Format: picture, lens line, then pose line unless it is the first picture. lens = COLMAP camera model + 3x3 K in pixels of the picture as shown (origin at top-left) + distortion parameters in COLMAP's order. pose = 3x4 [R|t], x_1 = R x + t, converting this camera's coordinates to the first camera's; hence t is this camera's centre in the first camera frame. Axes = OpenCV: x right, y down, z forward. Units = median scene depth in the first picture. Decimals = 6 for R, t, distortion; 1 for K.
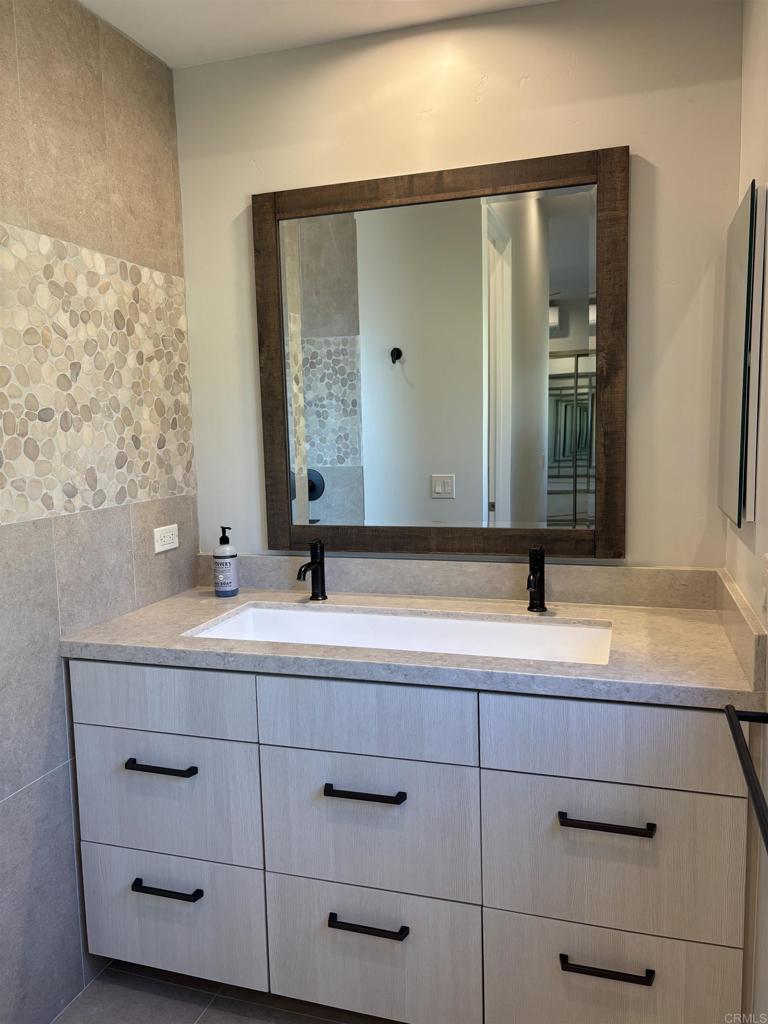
lens RADIAL K [[768.8, 0, 384.0], [0, 768.8, 512.0], [0, 0, 1]] dist [-0.005981, -0.009495]
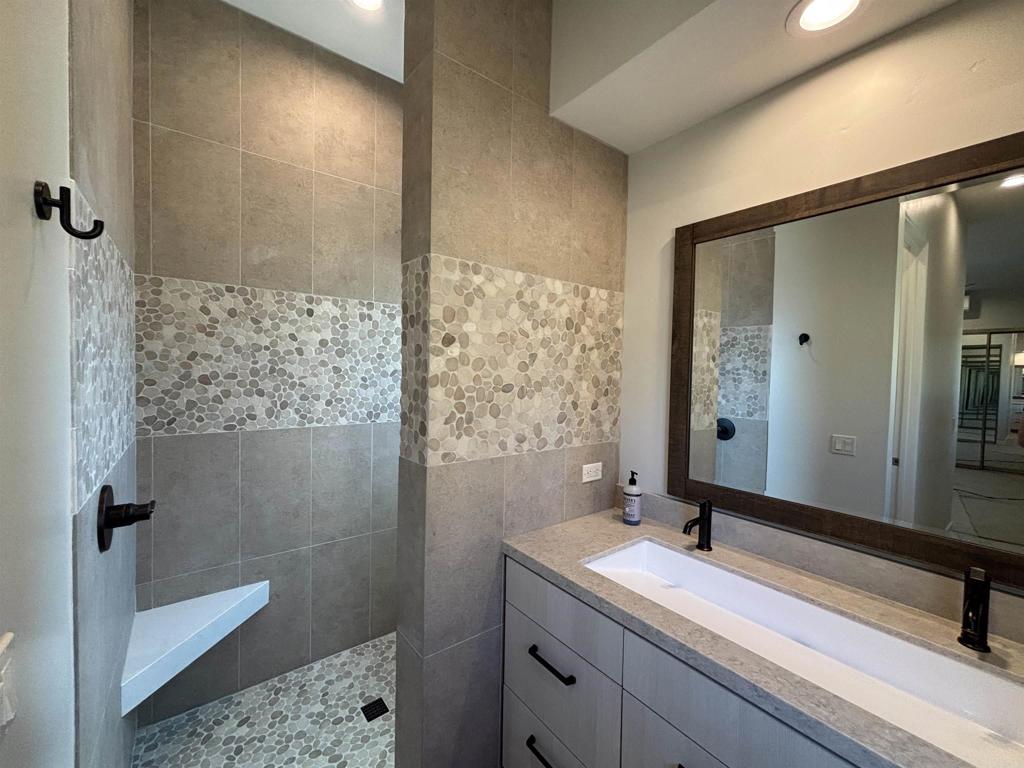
lens RADIAL K [[414.4, 0, 510.9], [0, 414.4, 381.0], [0, 0, 1]] dist [0.014671, -0.005176]
pose [[0.822661, 0.055961, -0.565771, 0.020837], [-0.105030, 0.992974, -0.054503, -0.082443], [0.558747, 0.104260, 0.822759, 0.281835]]
